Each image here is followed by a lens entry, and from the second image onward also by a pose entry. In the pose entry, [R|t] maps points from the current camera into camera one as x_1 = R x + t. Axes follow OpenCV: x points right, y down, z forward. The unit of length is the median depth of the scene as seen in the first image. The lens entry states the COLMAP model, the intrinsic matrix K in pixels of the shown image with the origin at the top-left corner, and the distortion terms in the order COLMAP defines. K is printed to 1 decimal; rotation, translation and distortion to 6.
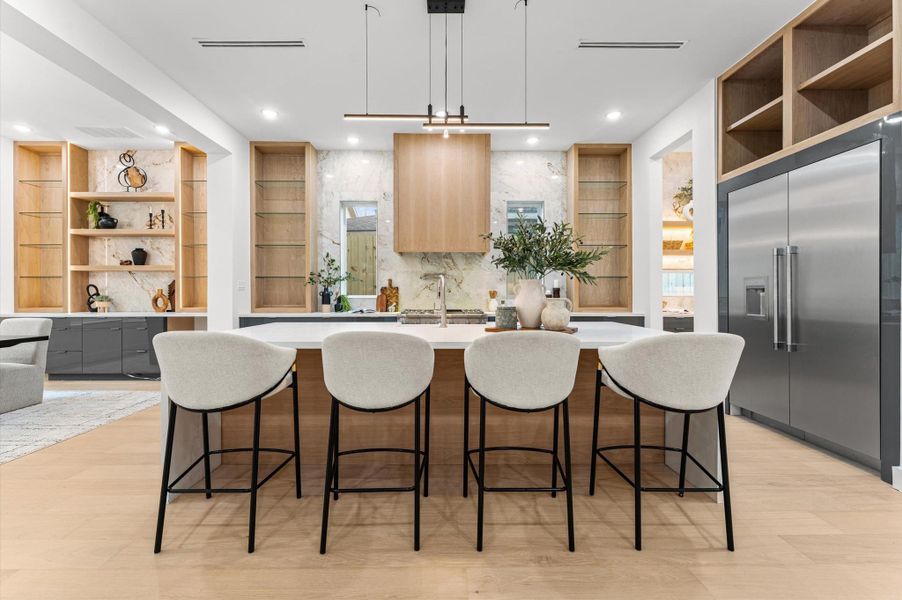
lens RADIAL K [[363.6, 0, 444.3], [0, 363.6, 293.8], [0, 0, 1]] dist [0.001514, -0.000883]
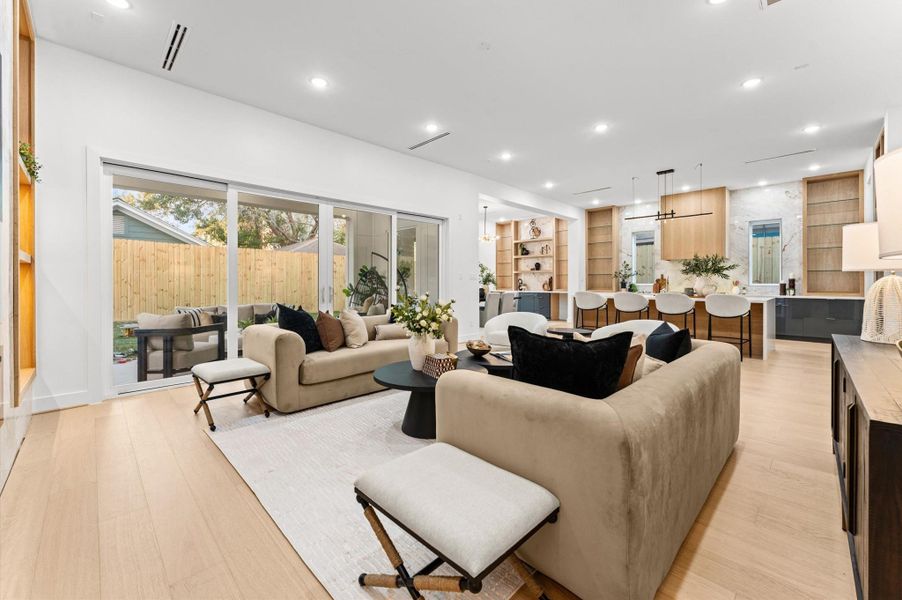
lens RADIAL K [[363.6, 0, 448.0], [0, 363.6, 281.2], [0, 0, 1]] dist [0.001514, -0.000883]
pose [[0.695022, -0.003674, -0.718979, 0.404402], [-0.000315, 0.999985, -0.005415, 0.002552], [0.718988, 0.003990, 0.695011, -0.981708]]
